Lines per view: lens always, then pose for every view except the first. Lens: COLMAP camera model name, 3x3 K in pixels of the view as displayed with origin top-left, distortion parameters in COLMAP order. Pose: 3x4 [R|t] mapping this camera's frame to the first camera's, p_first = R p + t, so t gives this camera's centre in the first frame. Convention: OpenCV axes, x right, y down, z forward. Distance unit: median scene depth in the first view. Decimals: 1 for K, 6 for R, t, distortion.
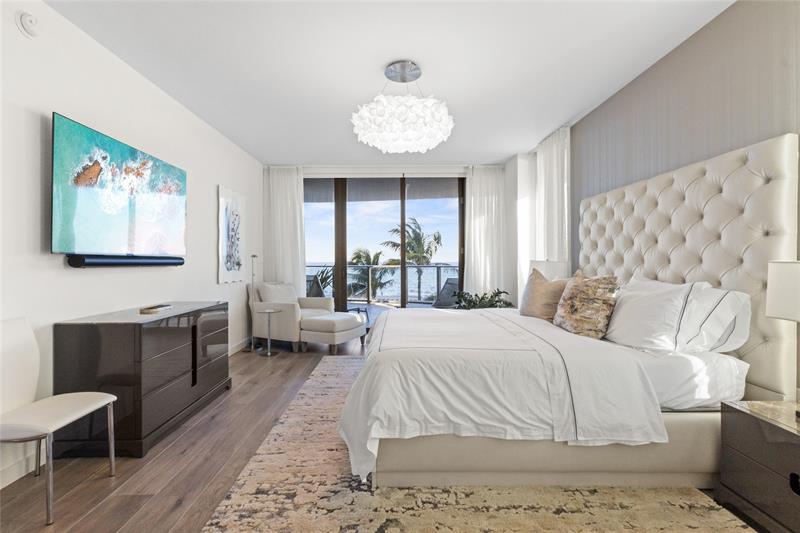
lens RADIAL K [[367.5, 0, 397.7], [0, 367.5, 265.8], [0, 0, 1]] dist [0.005026, 0.000213]
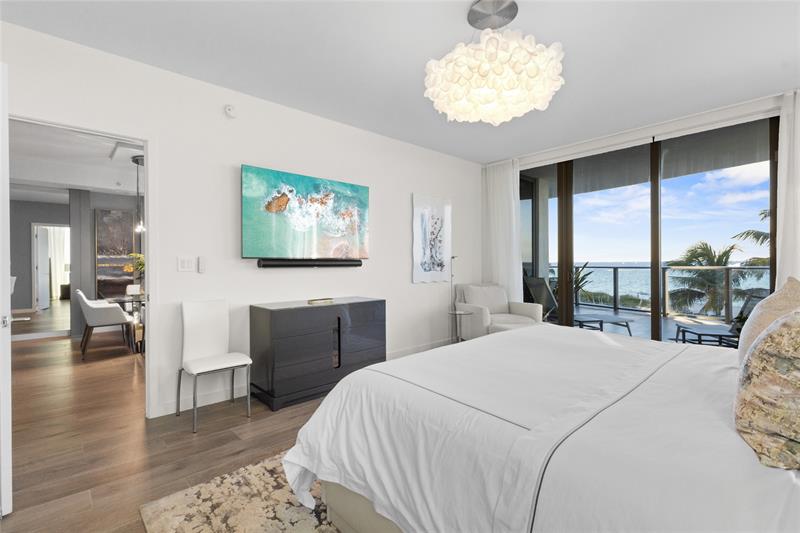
lens RADIAL K [[367.5, 0, 399.6], [0, 367.5, 264.5], [0, 0, 1]] dist [0.005026, 0.000213]
pose [[0.661722, 0.001356, -0.749748, 0.474783], [-0.003102, 0.999995, -0.000930, -0.008709], [0.749743, 0.002941, 0.661723, 0.362748]]
